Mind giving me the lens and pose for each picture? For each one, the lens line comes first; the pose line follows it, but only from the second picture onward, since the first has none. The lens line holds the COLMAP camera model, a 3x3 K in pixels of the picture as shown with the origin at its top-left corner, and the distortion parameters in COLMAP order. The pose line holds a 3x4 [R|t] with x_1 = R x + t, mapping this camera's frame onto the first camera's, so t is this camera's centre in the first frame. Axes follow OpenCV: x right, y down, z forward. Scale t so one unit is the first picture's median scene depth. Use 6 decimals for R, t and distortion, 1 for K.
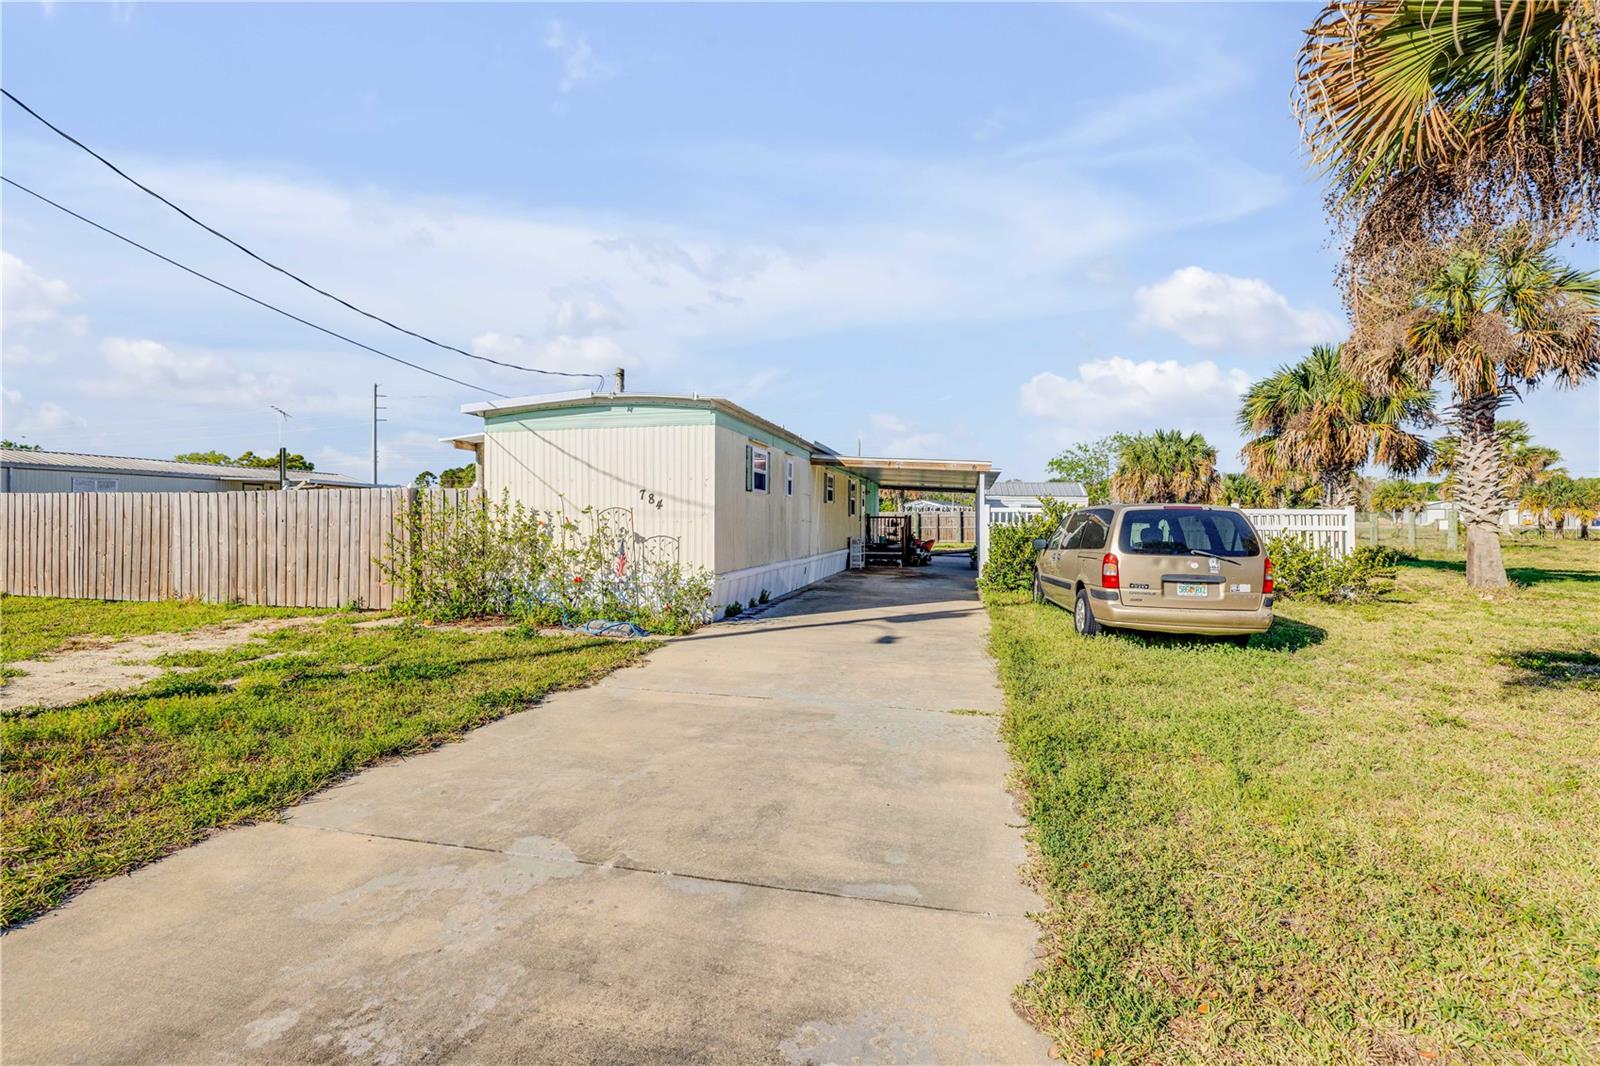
lens RADIAL K [[676.5, 0, 796.1], [0, 676.5, 518.3], [0, 0, 1]] dist [-0.000394, -0.000241]
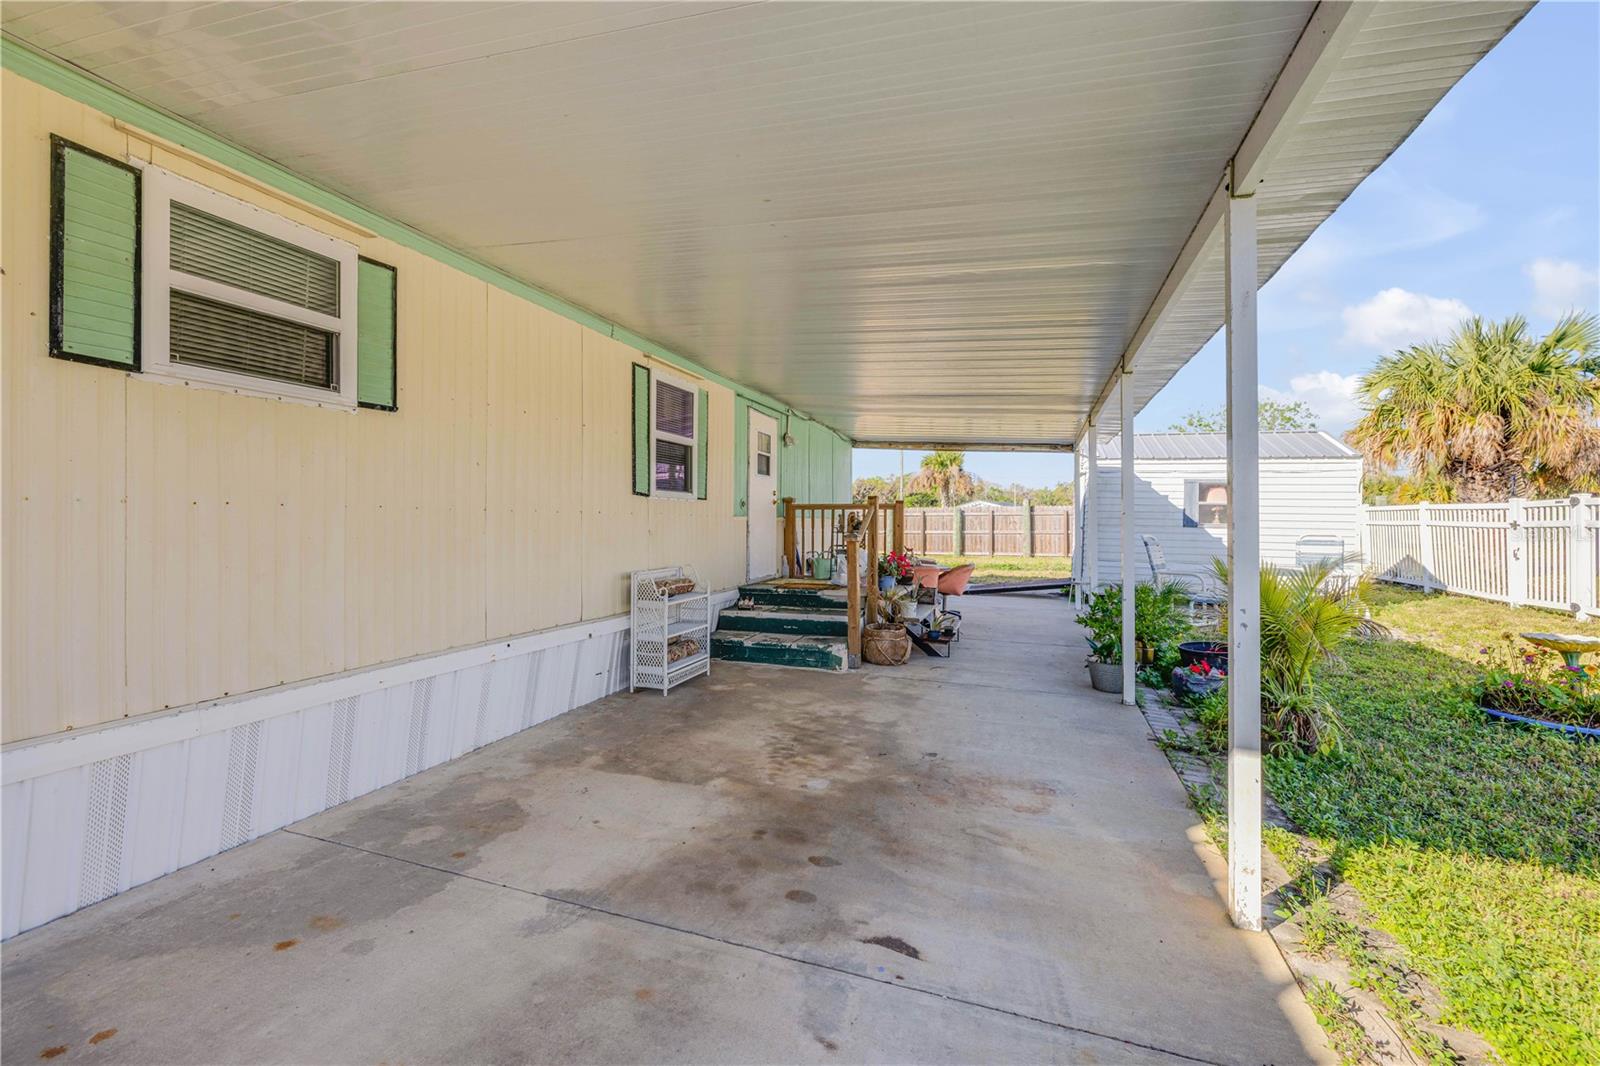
lens RADIAL K [[676.5, 0, 796.1], [0, 676.5, 518.3], [0, 0, 1]] dist [-0.000394, -0.000241]
pose [[0.996504, -0.000202, -0.083540, 0.317278], [-0.000130, 0.999992, -0.003968, 0.014221], [0.083540, 0.003965, 0.996497, 1.412826]]
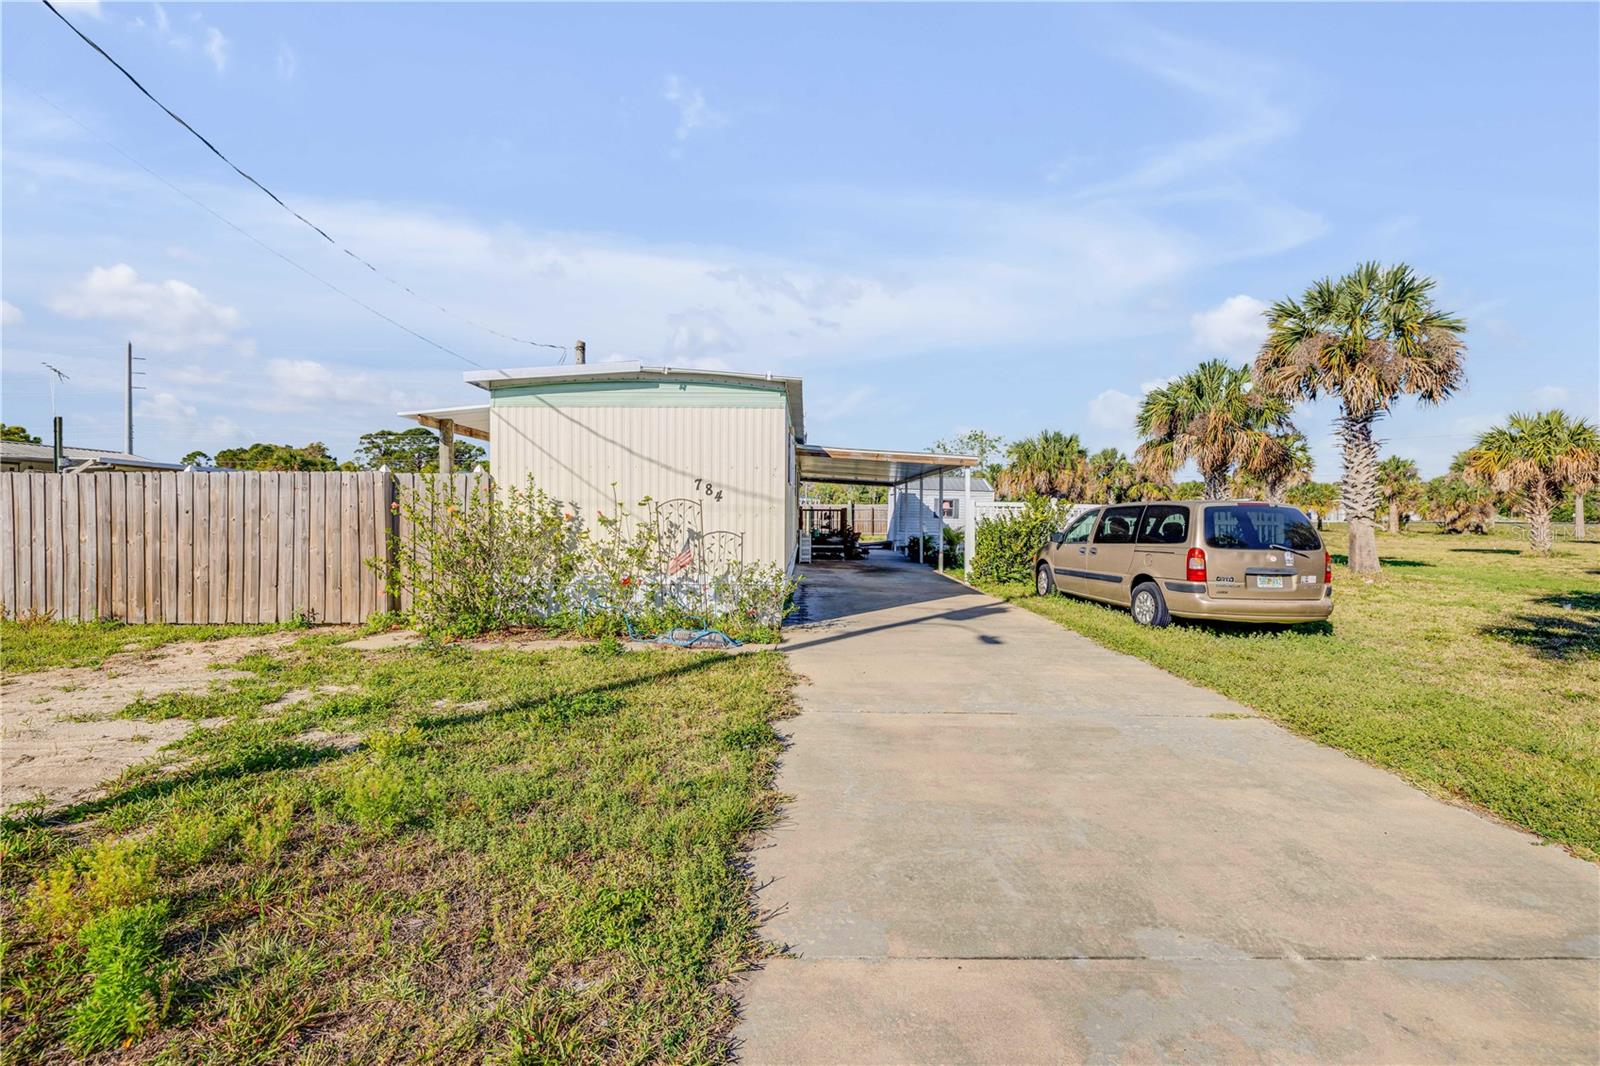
lens RADIAL K [[675.3, 0, 795.5], [0, 675.3, 516.1], [0, 0, 1]] dist [-0.001093, 0.000126]
pose [[0.972378, 0.003222, 0.233390, -0.294960], [-0.005397, 0.999948, 0.008678, -0.002340], [-0.233350, -0.009698, 0.972344, 0.106285]]
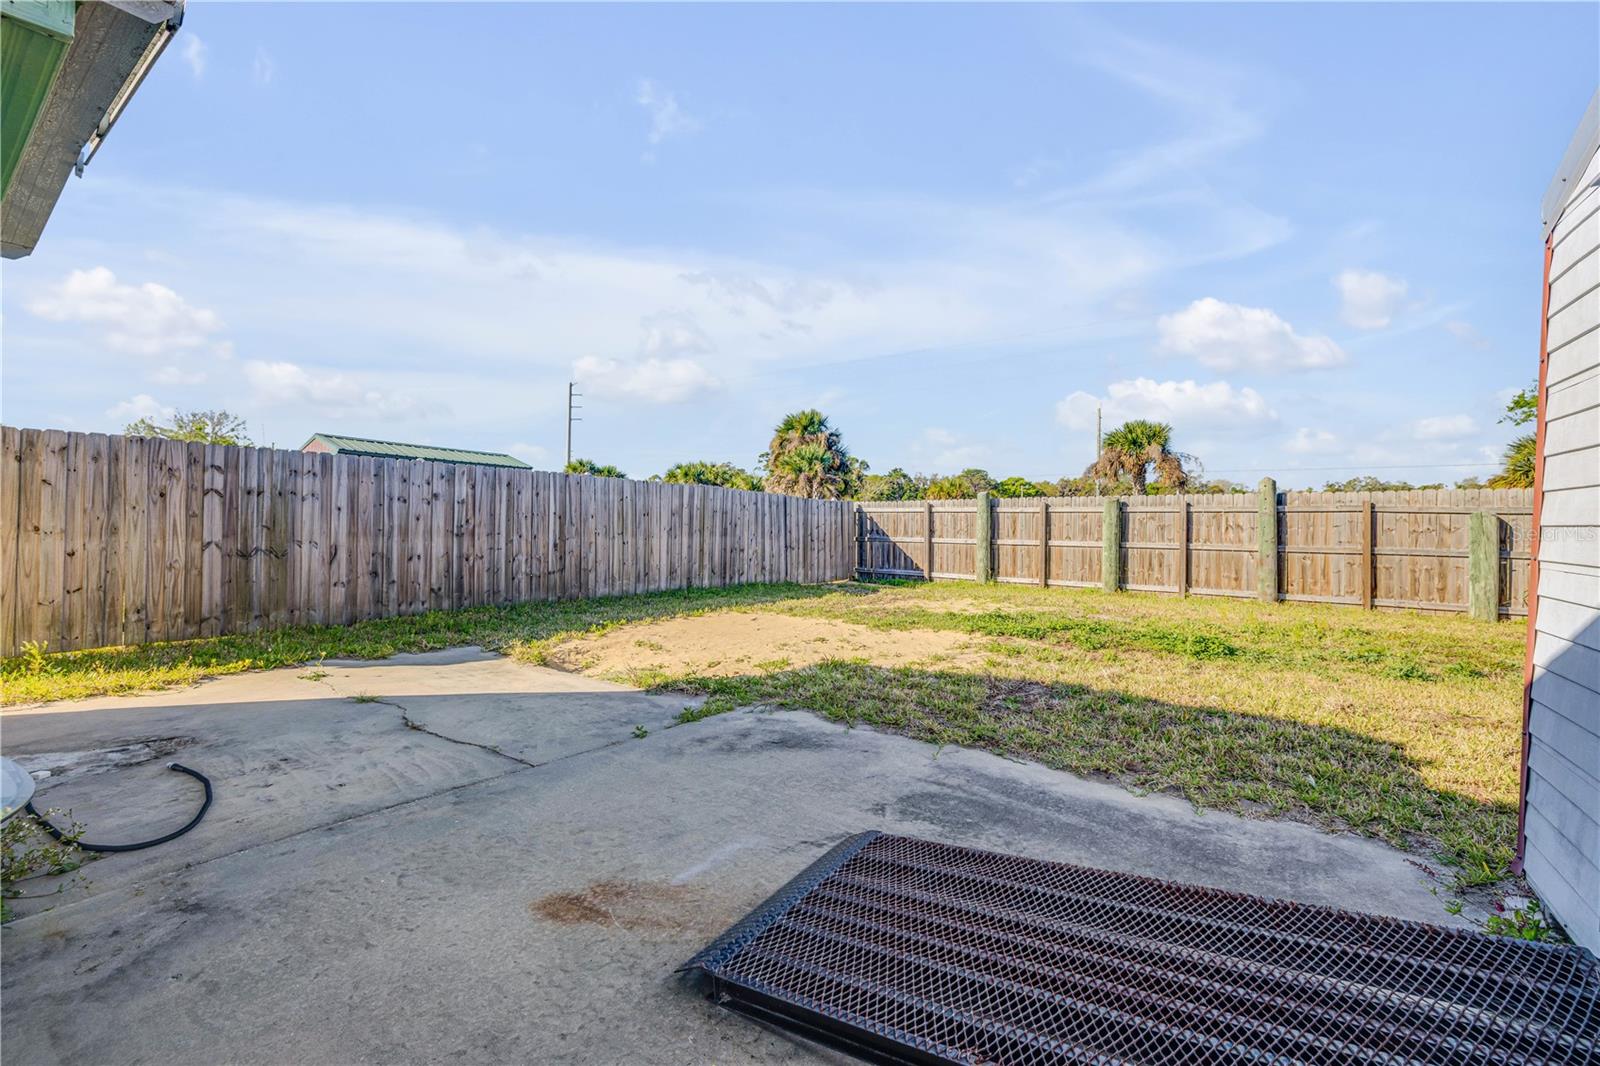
lens RADIAL K [[676.5, 0, 796.1], [0, 676.5, 518.3], [0, 0, 1]] dist [-0.000394, -0.000241]
pose [[0.929374, 0.008385, -0.369045, 0.609625], [-0.011737, 0.999908, -0.006840, 0.021507], [0.368954, 0.010688, 0.929386, 2.501478]]
